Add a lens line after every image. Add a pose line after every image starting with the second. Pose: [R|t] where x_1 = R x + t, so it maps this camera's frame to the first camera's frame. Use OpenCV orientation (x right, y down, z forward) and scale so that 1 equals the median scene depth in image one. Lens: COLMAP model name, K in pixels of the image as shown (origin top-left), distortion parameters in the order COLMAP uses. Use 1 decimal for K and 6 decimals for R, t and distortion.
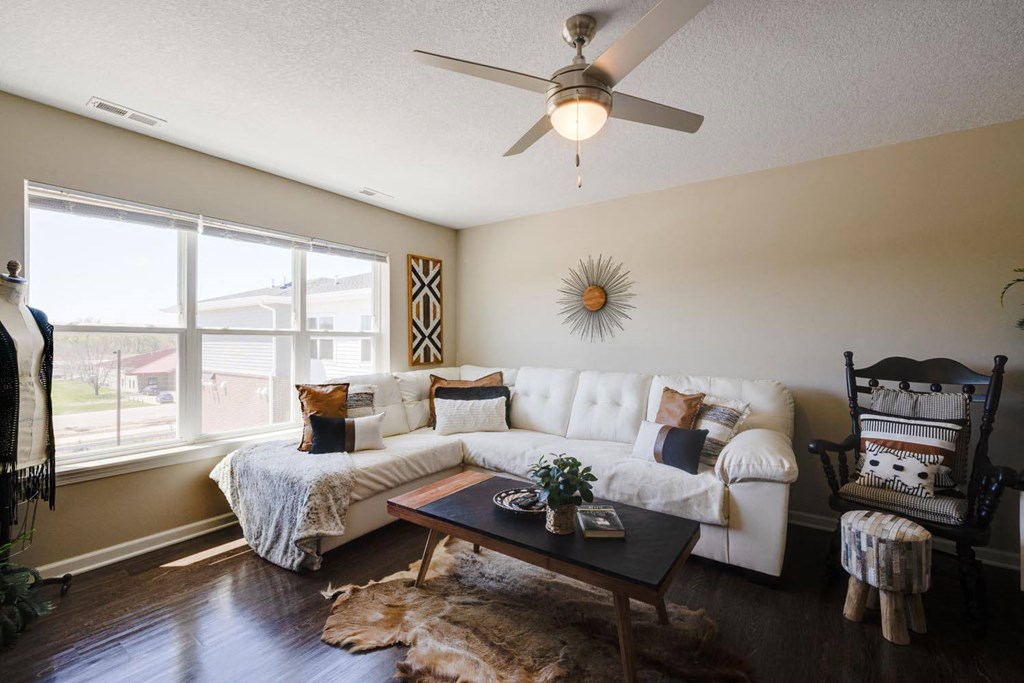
lens RADIAL K [[453.9, 0, 509.0], [0, 453.9, 338.7], [0, 0, 1]] dist [0.001924, 0.000341]
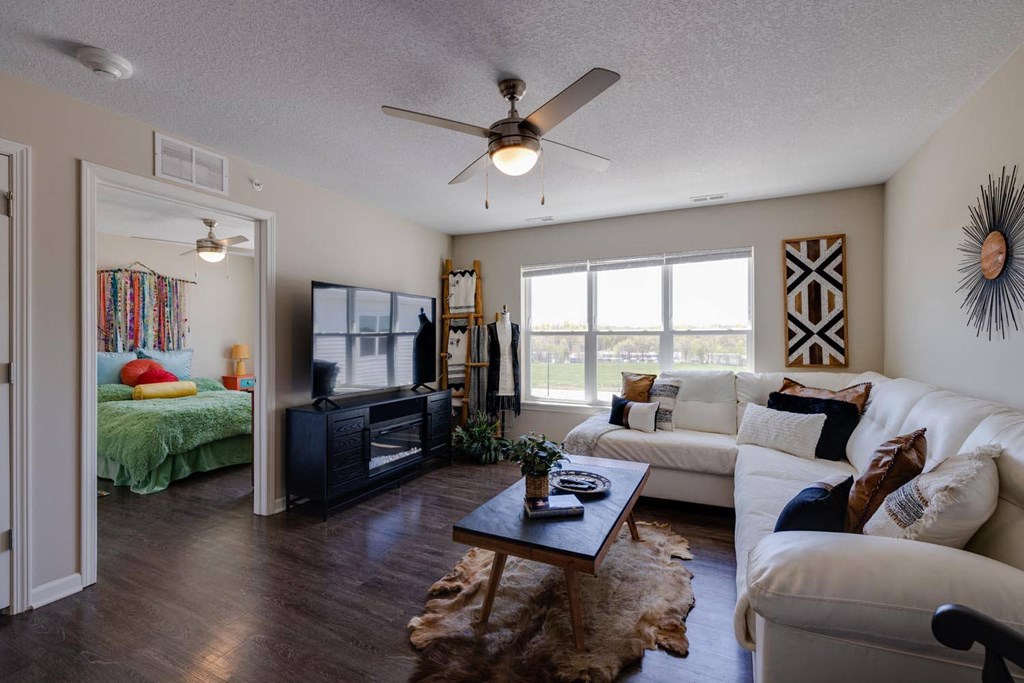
lens RADIAL K [[453.9, 0, 509.0], [0, 453.9, 338.7], [0, 0, 1]] dist [0.001924, 0.000341]
pose [[0.133081, -0.004026, -0.991097, 0.580151], [0.008810, 0.999957, -0.002879, 0.002855], [0.991066, -0.008348, 0.133111, 0.352292]]
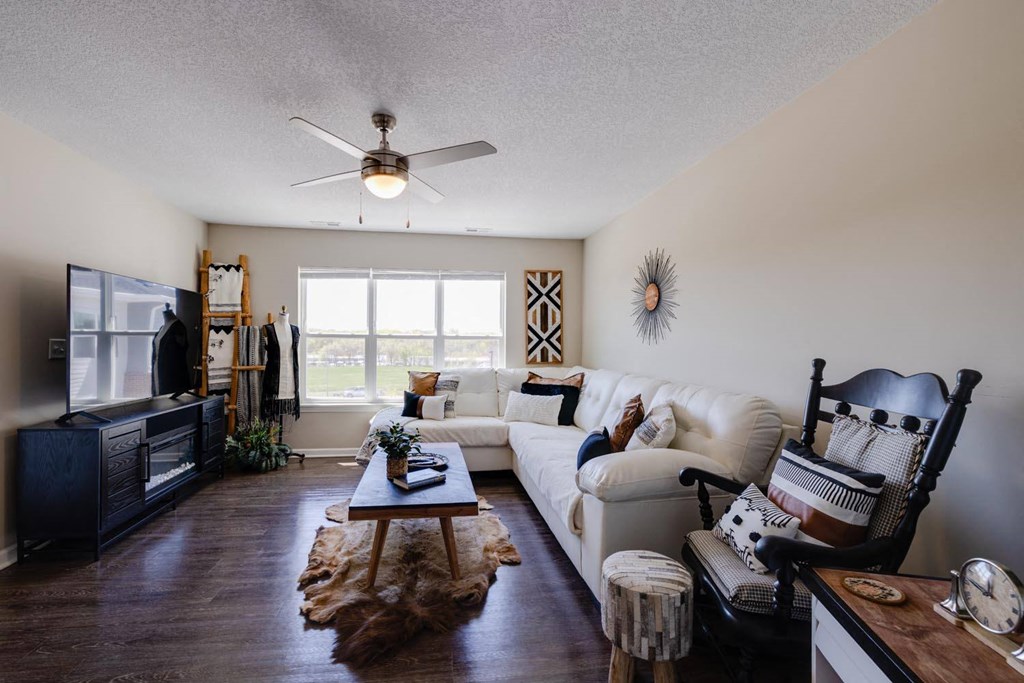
lens RADIAL K [[458.8, 0, 484.5], [0, 458.8, 347.3], [0, 0, 1]] dist [-0.001396, -0.000306]
pose [[0.662747, 0.009056, -0.748788, 0.606883], [-0.002179, 0.999946, 0.010164, 0.003653], [0.748840, -0.005105, 0.662731, 0.123069]]
